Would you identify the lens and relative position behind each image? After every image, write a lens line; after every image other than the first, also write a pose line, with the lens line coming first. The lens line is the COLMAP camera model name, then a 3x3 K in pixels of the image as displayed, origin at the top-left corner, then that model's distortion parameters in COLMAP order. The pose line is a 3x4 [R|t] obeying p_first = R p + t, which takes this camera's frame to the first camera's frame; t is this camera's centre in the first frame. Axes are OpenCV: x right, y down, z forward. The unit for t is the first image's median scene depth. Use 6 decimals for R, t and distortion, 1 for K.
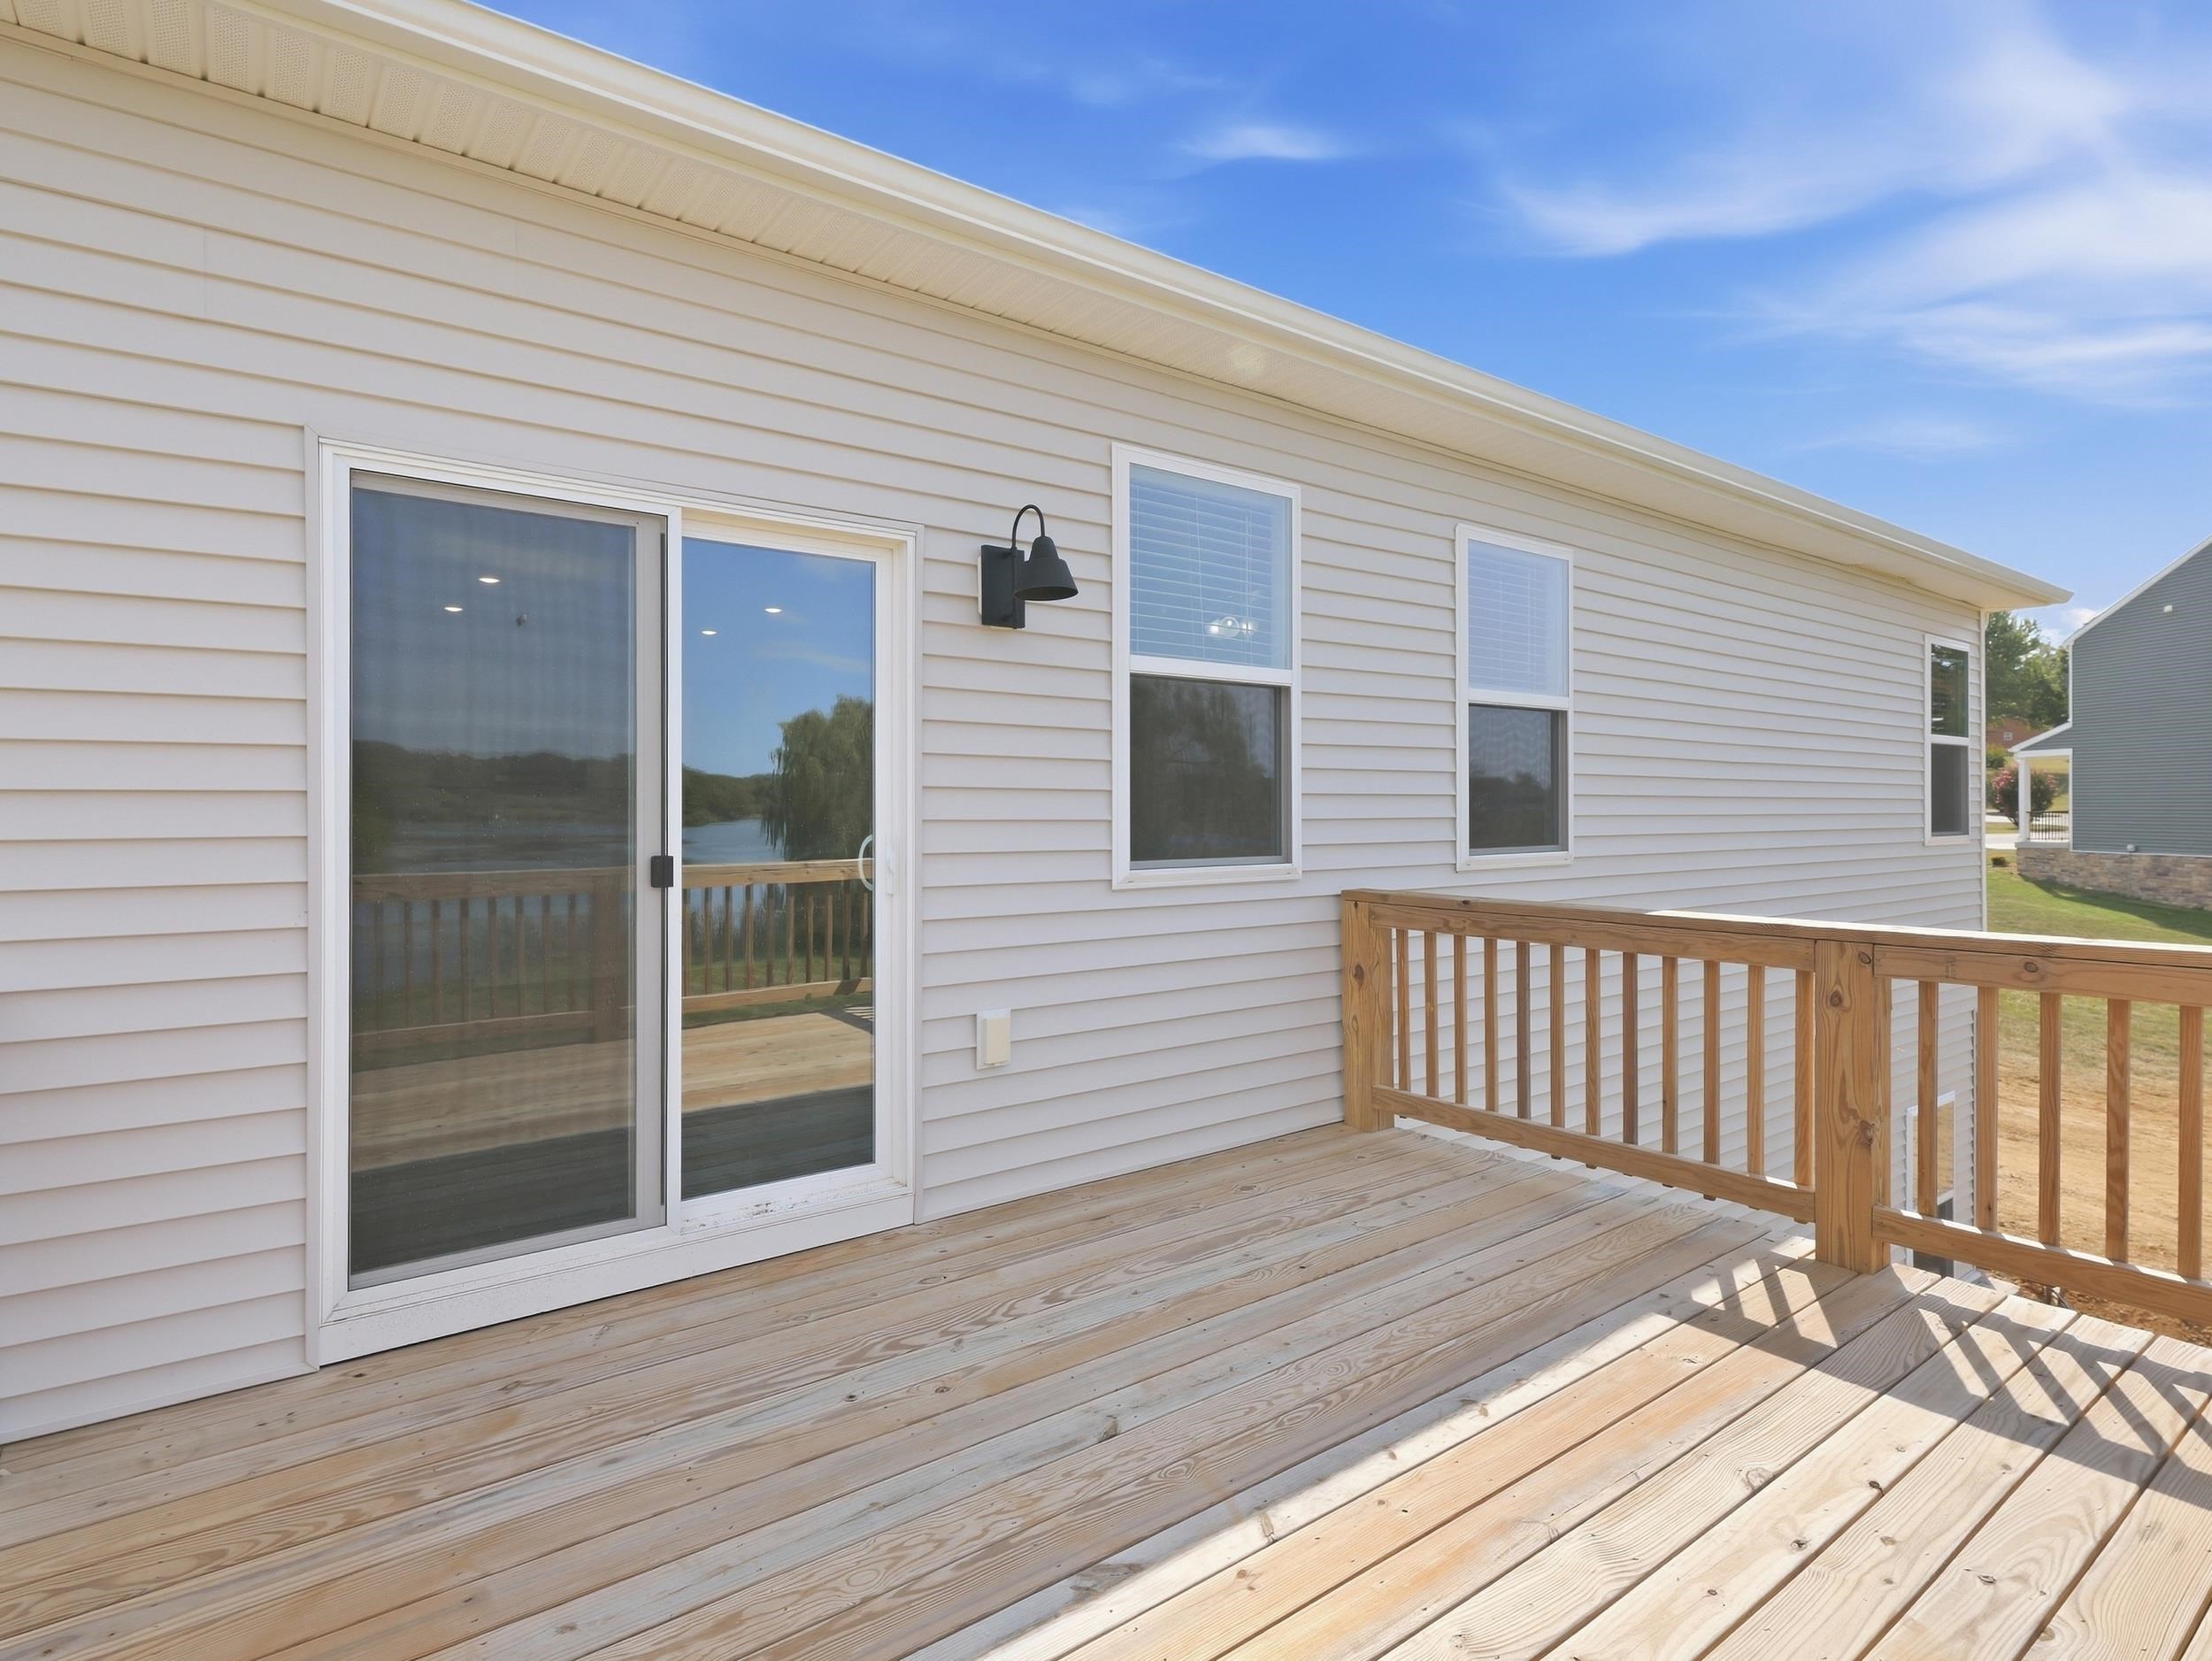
lens RADIAL K [[1162.6, 0, 1099.5], [0, 1162.6, 821.1], [0, 0, 1]] dist [-0.001502, -0.000989]
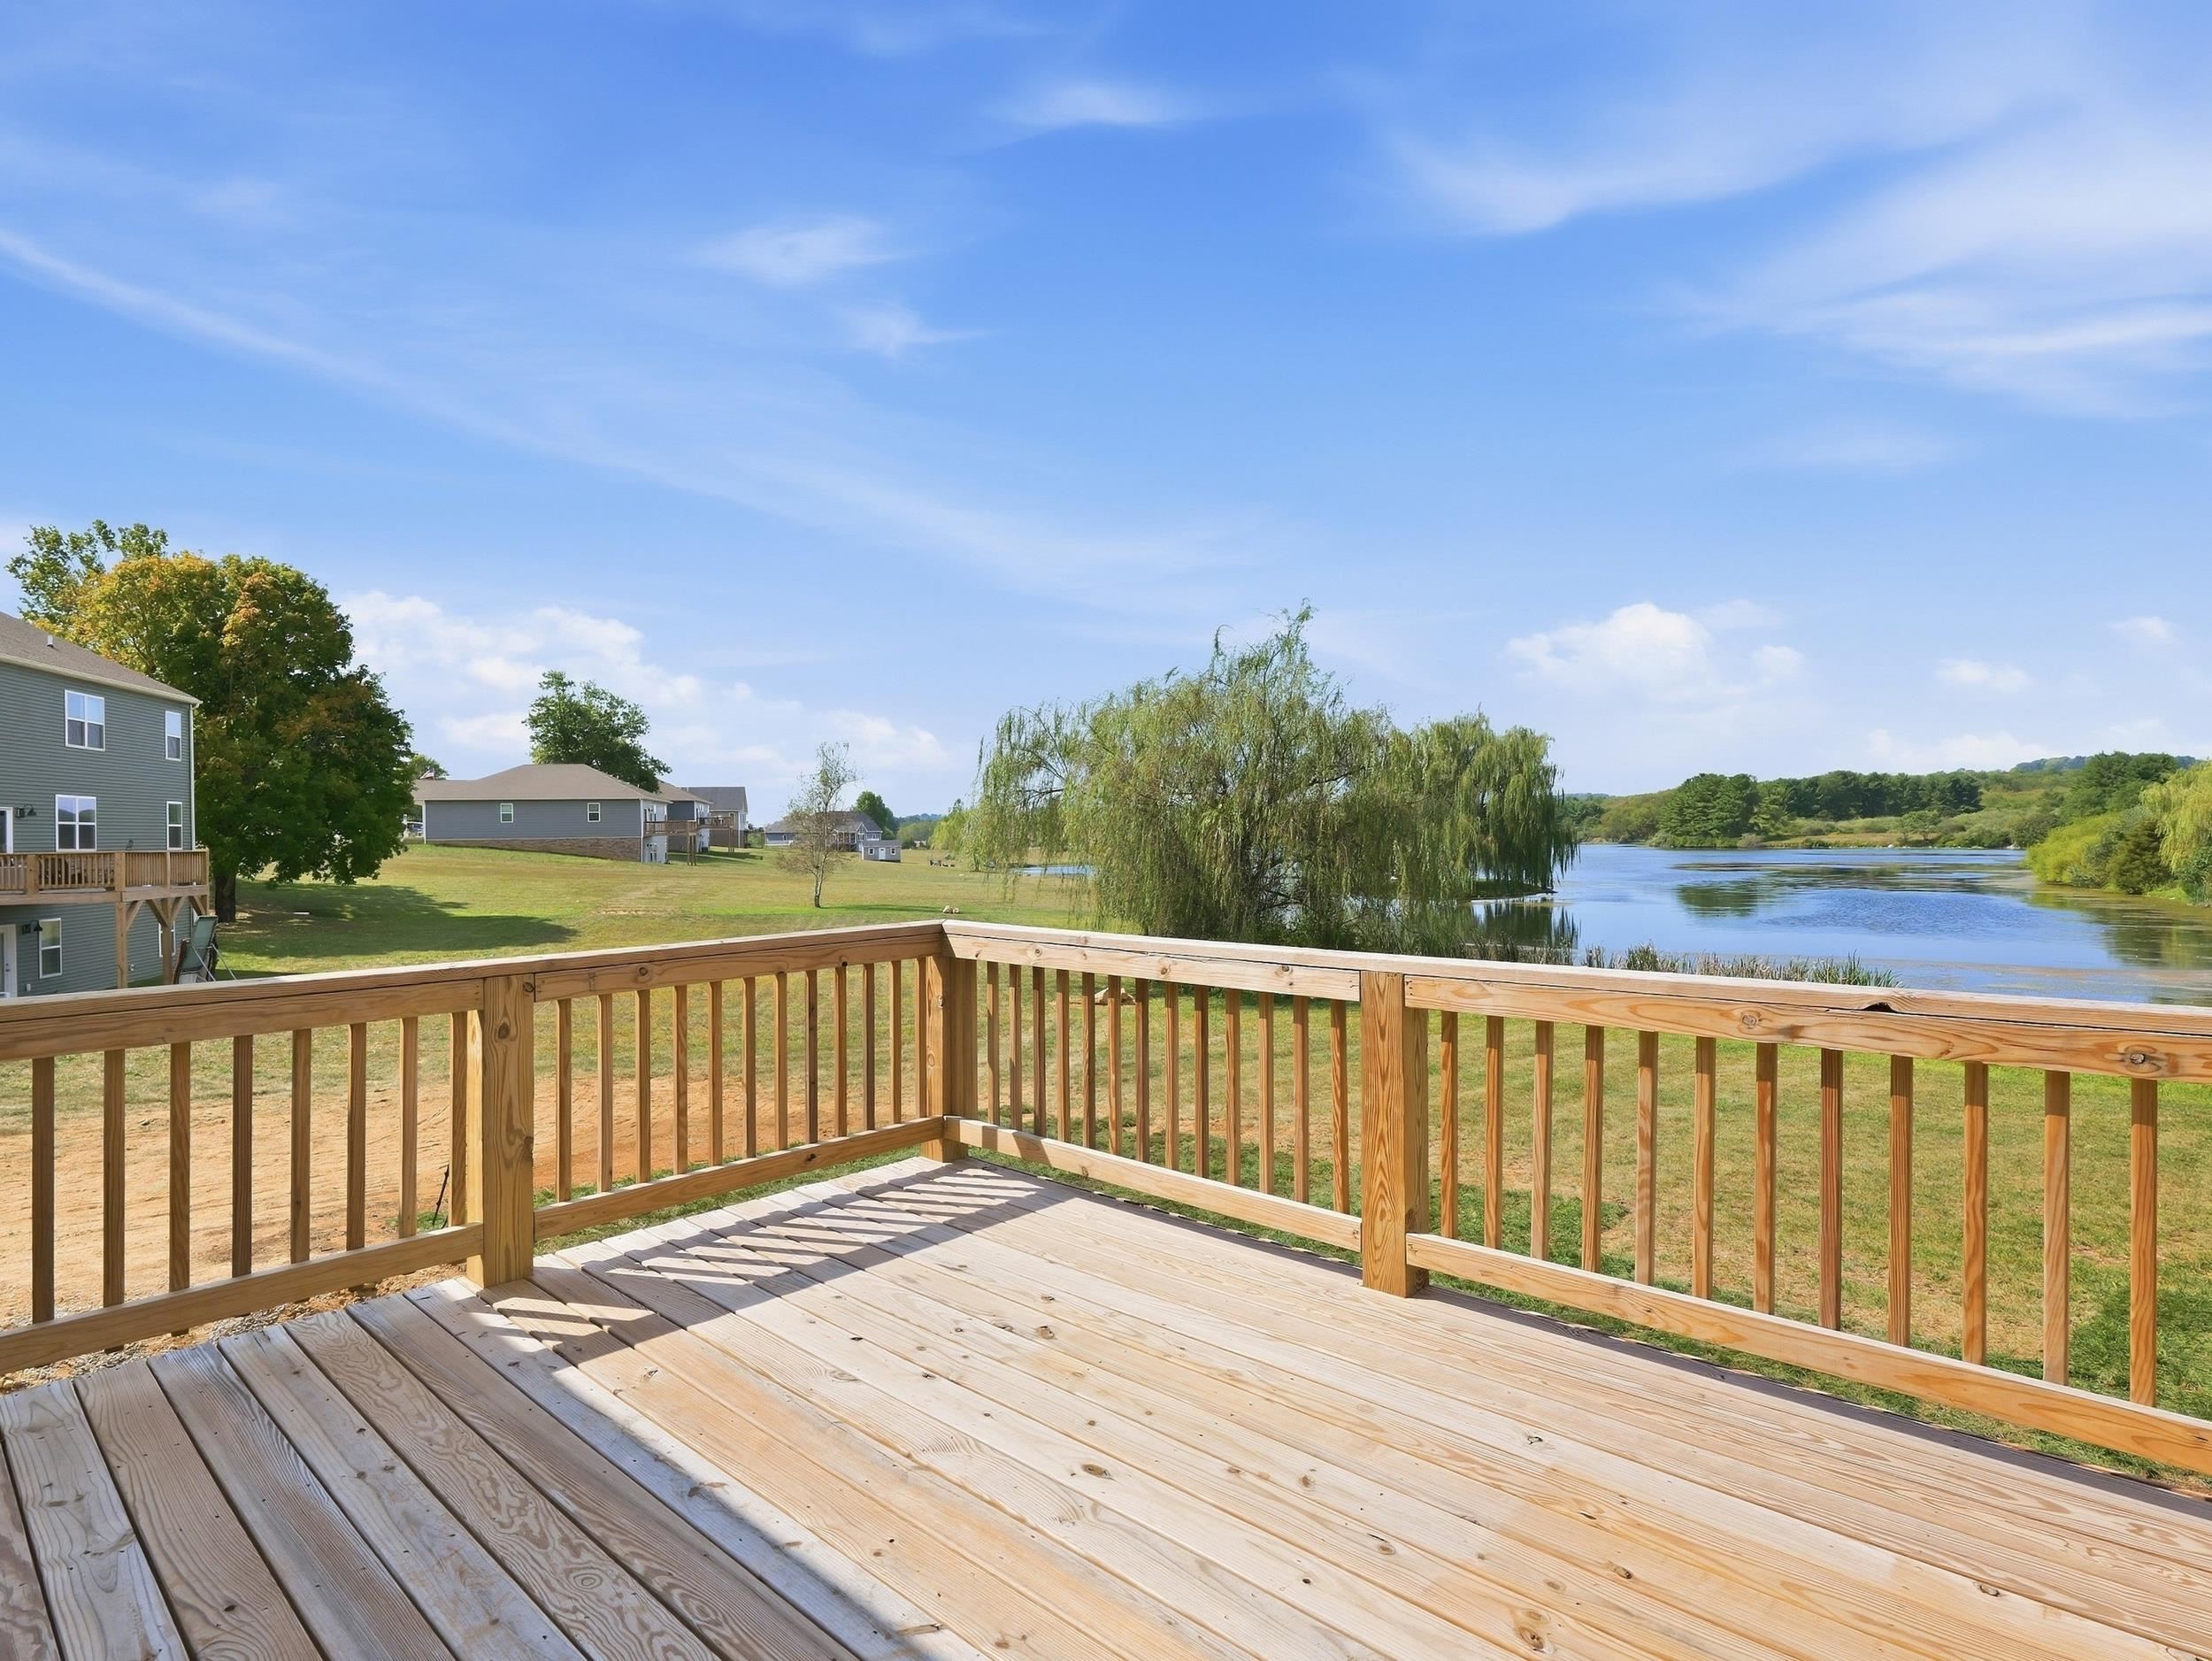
lens RADIAL K [[1162.6, 0, 1098.0], [0, 1162.6, 834.5], [0, 0, 1]] dist [-0.001502, -0.000989]
pose [[-0.179948, 0.002552, 0.983673, -0.566387], [0.021139, 0.999776, 0.001273, -0.018136], [-0.983449, 0.021023, -0.179961, 0.723977]]
